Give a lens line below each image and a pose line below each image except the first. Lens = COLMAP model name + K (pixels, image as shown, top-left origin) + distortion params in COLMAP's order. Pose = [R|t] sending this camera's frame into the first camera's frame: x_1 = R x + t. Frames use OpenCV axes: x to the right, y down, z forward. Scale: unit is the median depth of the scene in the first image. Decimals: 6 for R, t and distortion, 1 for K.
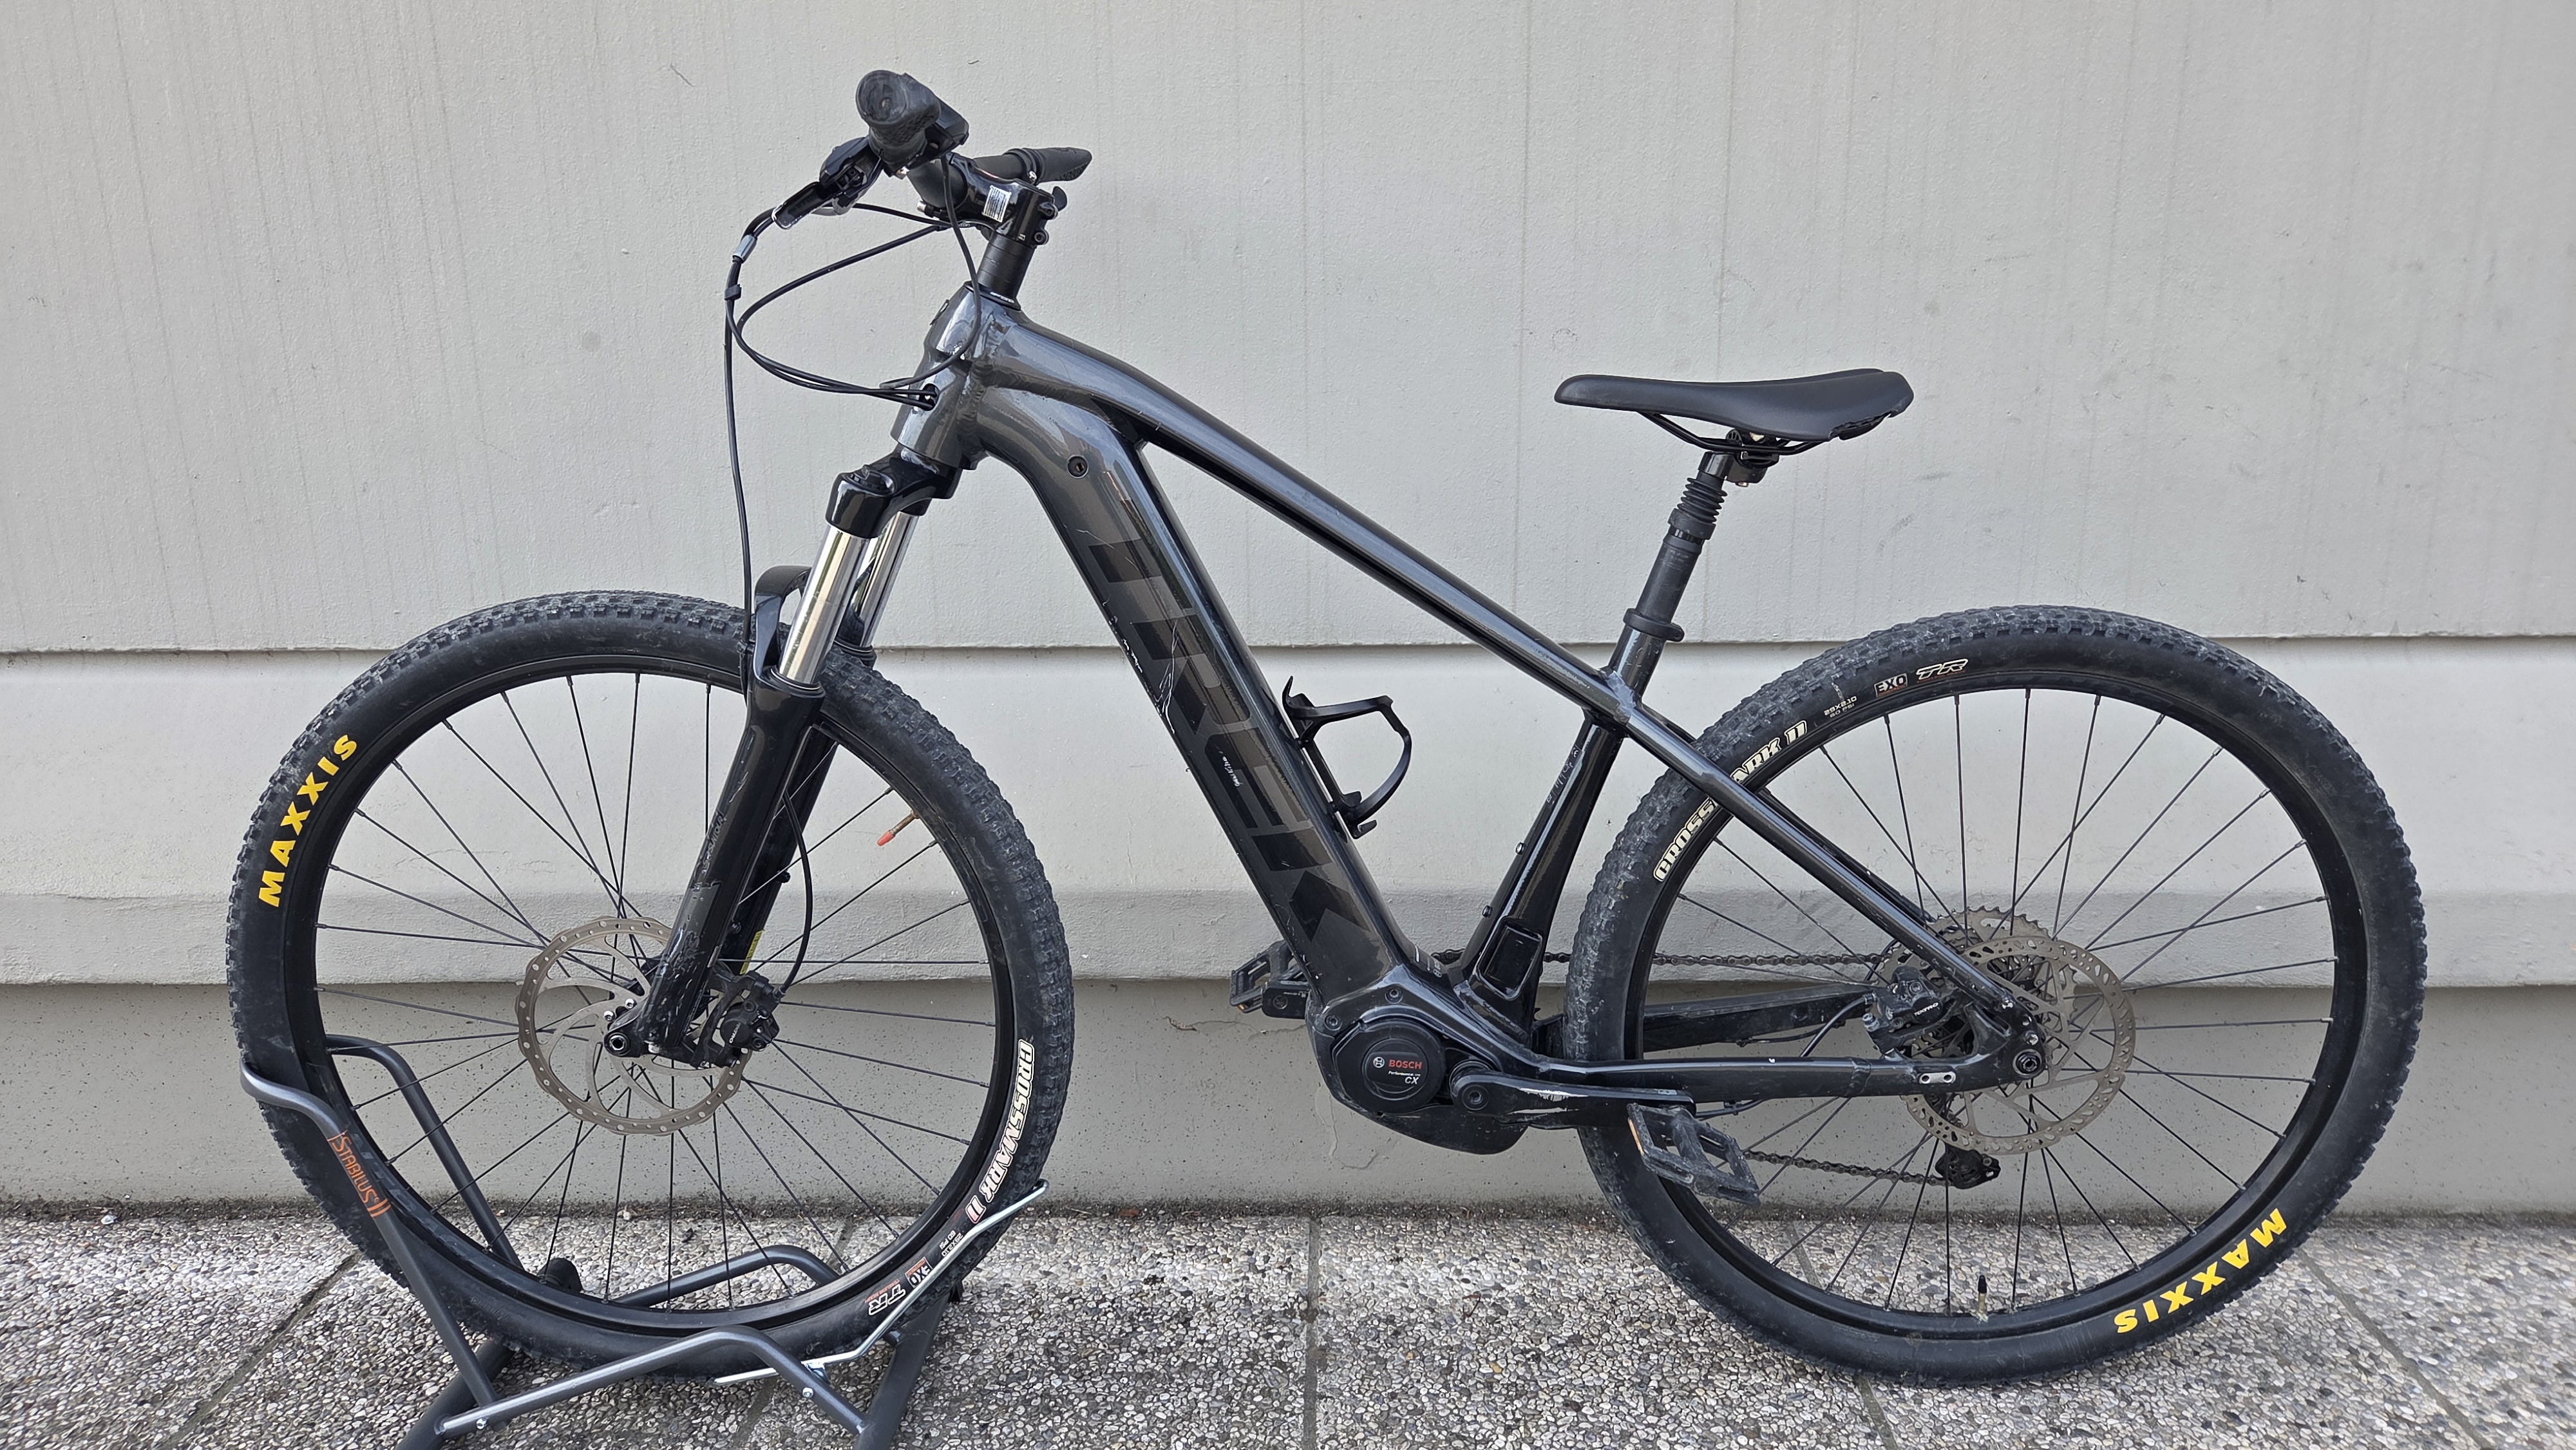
lens RADIAL K [[1752.3, 0, 1257.6], [0, 1752.3, 725.3], [0, 0, 1]] dist [0.055640, -0.067588]
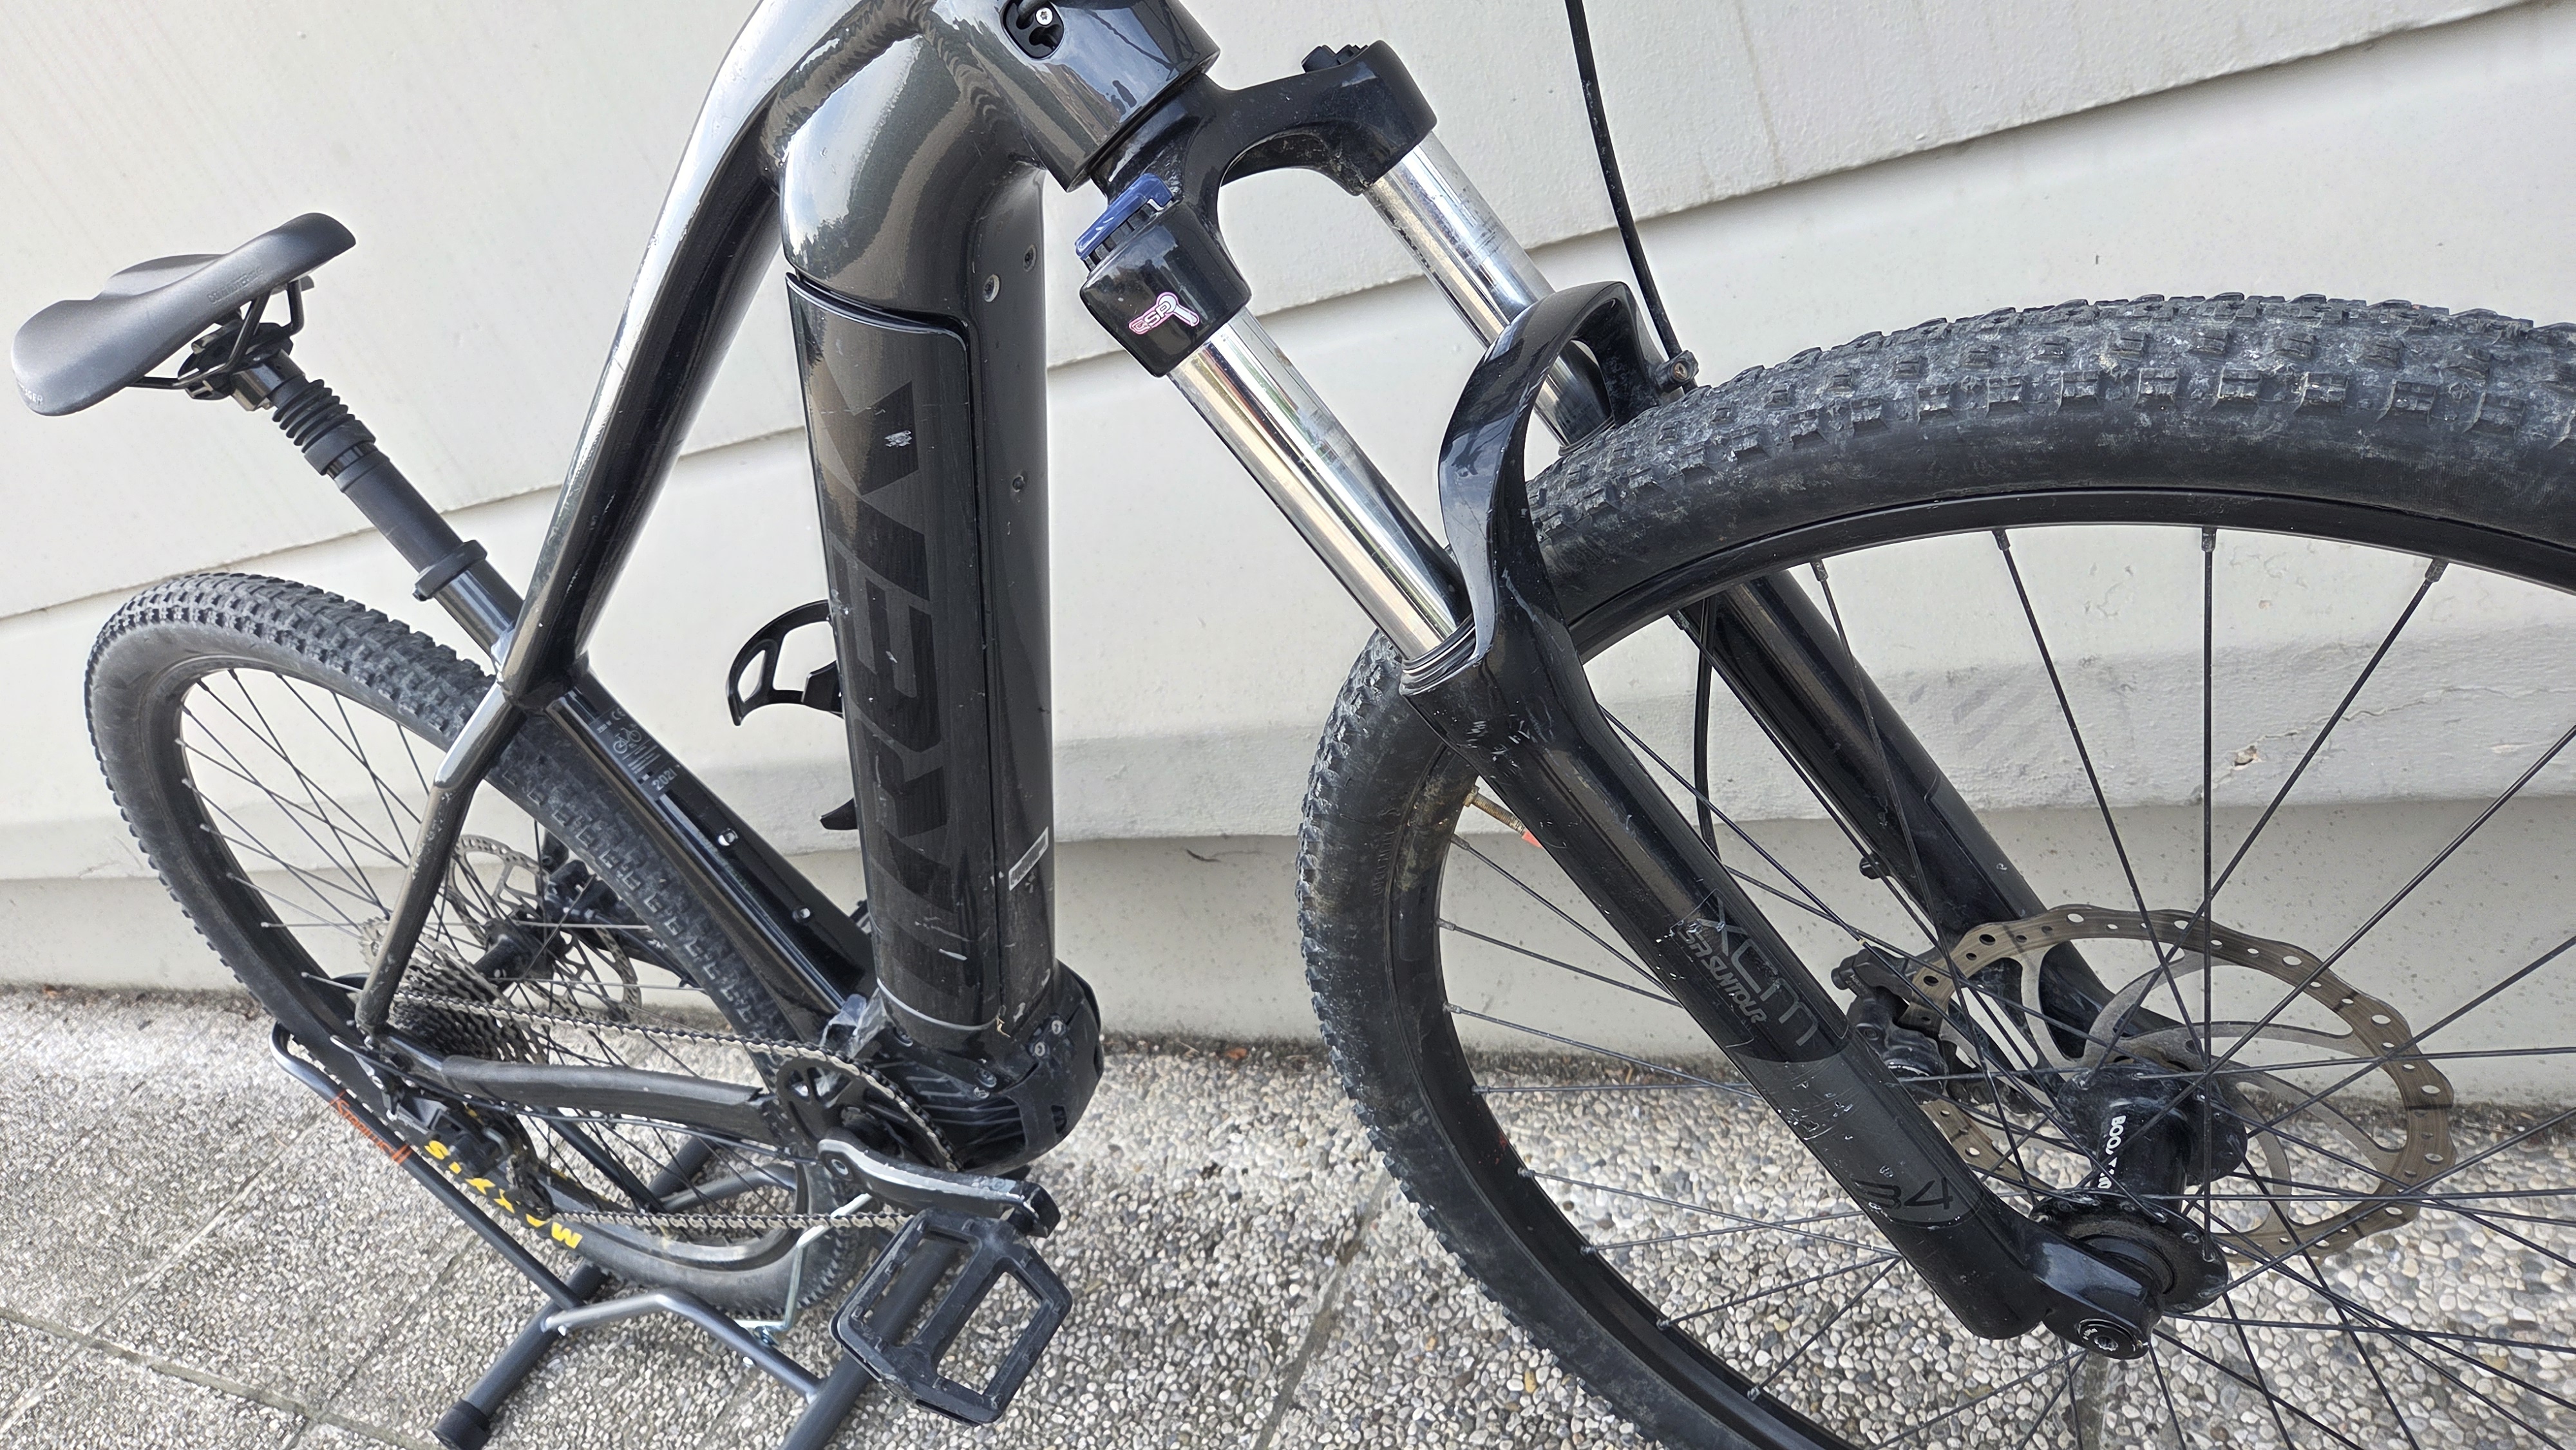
lens RADIAL K [[1752.3, 0, 1257.6], [0, 1752.3, 725.3], [0, 0, 1]] dist [0.055640, -0.067588]
pose [[0.836782, -0.073536, -0.542575, 0.419720], [0.270650, 0.916964, 0.293131, -0.102029], [0.475967, -0.392134, 0.787202, 0.475479]]
